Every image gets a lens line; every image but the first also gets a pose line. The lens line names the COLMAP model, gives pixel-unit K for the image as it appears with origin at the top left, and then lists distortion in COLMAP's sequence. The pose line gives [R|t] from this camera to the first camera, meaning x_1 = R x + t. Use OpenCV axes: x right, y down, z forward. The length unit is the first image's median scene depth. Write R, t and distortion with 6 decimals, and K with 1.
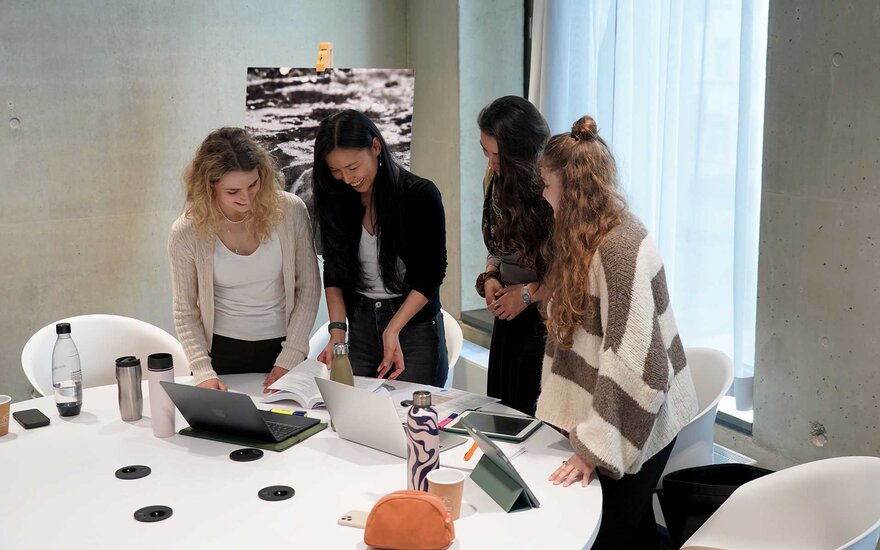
lens RADIAL K [[1102.8, 0, 442.3], [0, 1102.8, 276.6], [0, 0, 1]] dist [-0.002275, 0.000000]
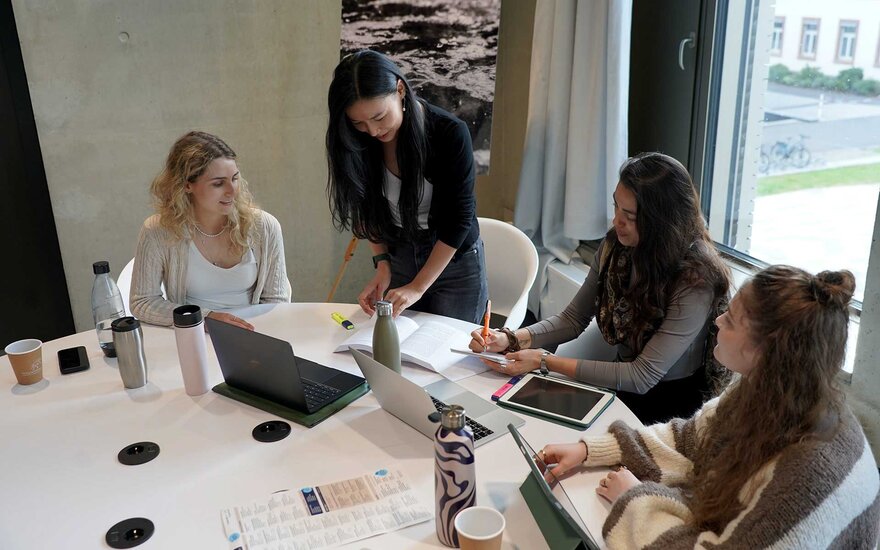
lens RADIAL K [[816.4, 0, 433.7], [0, 816.4, 269.9], [0, 0, 1]] dist [0.035363, 0.000000]
pose [[0.990268, 0.033218, -0.135153, 0.021570], [-0.012827, 0.988749, 0.149035, -0.039351], [0.138583, -0.145851, 0.979552, 0.233298]]
